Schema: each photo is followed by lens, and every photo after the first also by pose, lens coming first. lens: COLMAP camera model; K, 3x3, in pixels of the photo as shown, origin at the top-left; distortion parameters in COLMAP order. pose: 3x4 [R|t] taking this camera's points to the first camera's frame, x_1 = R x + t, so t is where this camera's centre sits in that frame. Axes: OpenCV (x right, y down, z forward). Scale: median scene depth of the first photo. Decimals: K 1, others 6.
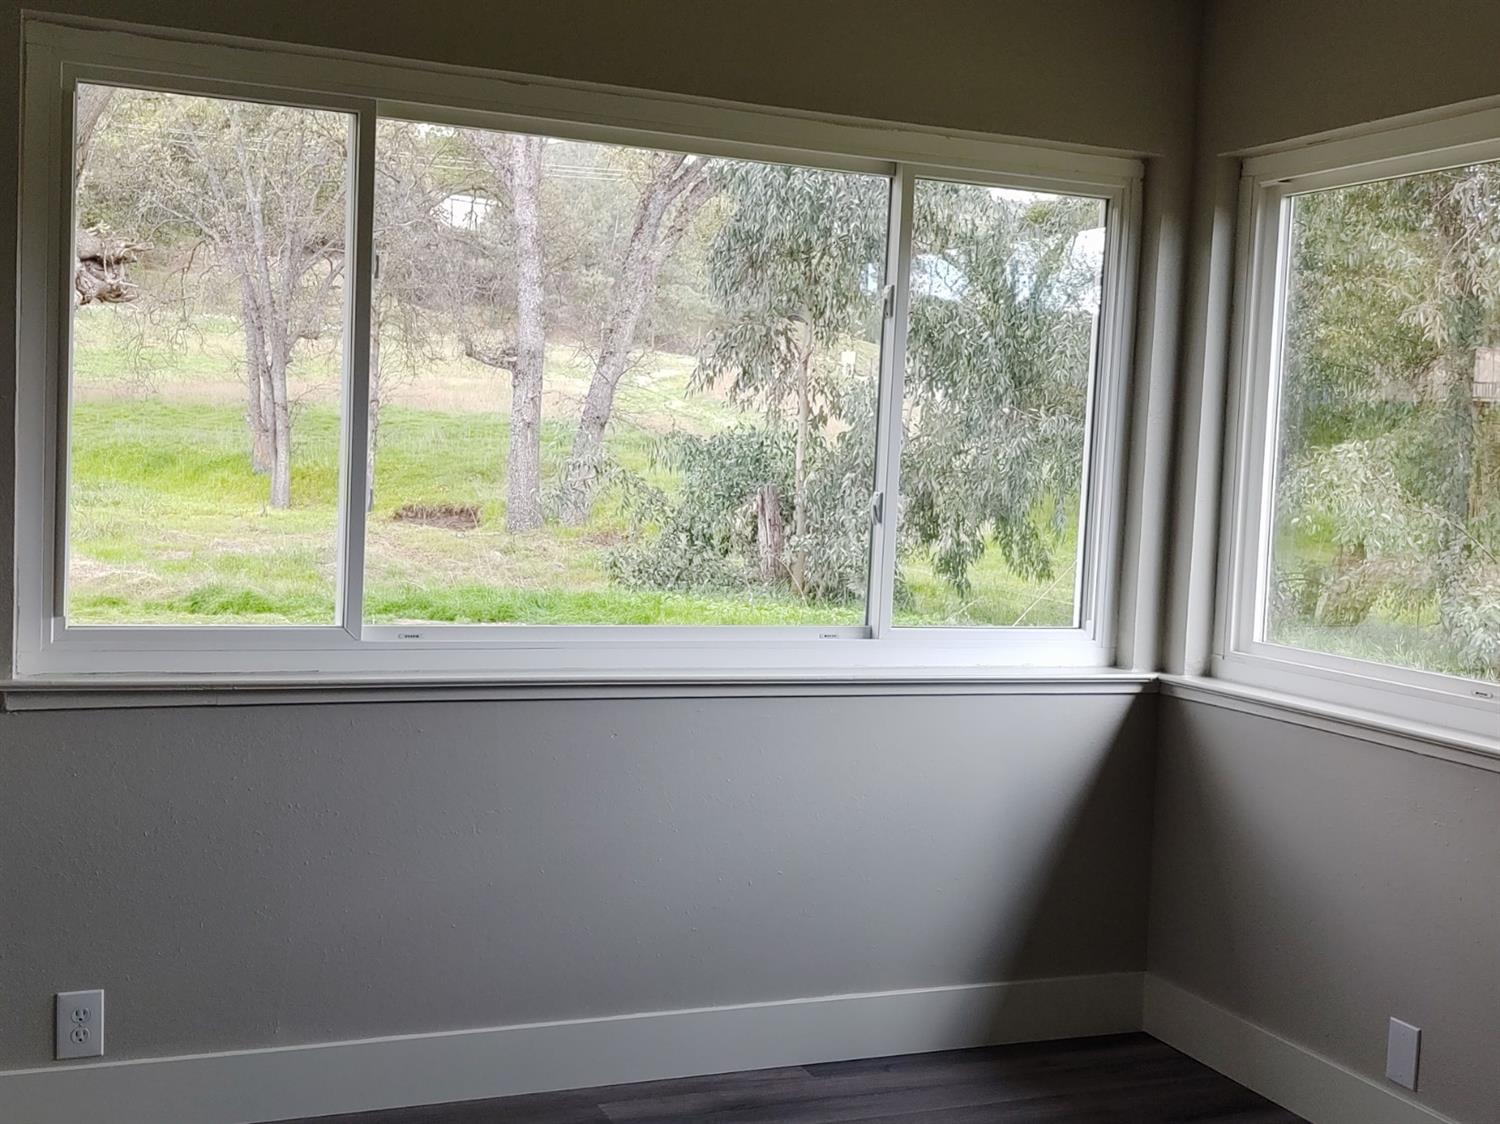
lens RADIAL K [[1799.2, 0, 744.2], [0, 1799.2, 591.7], [0, 0, 1]] dist [0.080276, 0.000000]
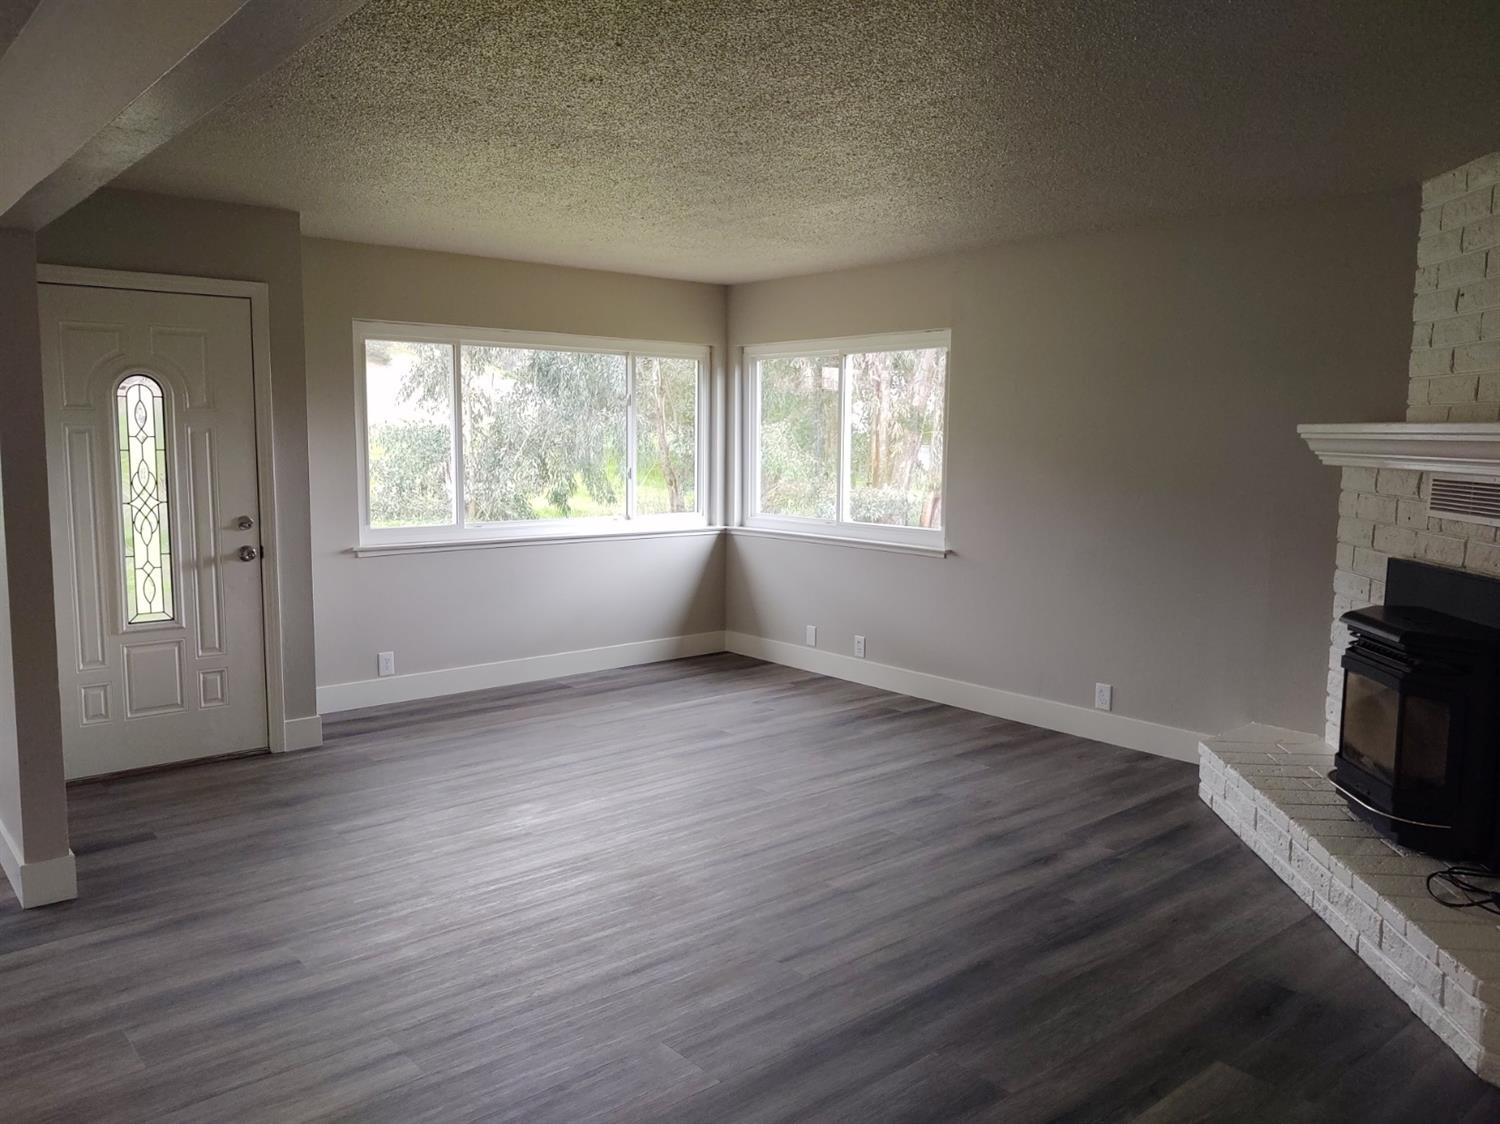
lens RADIAL K [[1145.5, 0, 753.8], [0, 1145.5, 564.1], [0, 0, 1]] dist [0.046446, -0.041310]
pose [[0.950235, -0.071276, 0.303270, -0.231365], [0.058007, 0.996932, 0.052550, 0.010344], [-0.306085, -0.032343, 0.951454, -0.605744]]
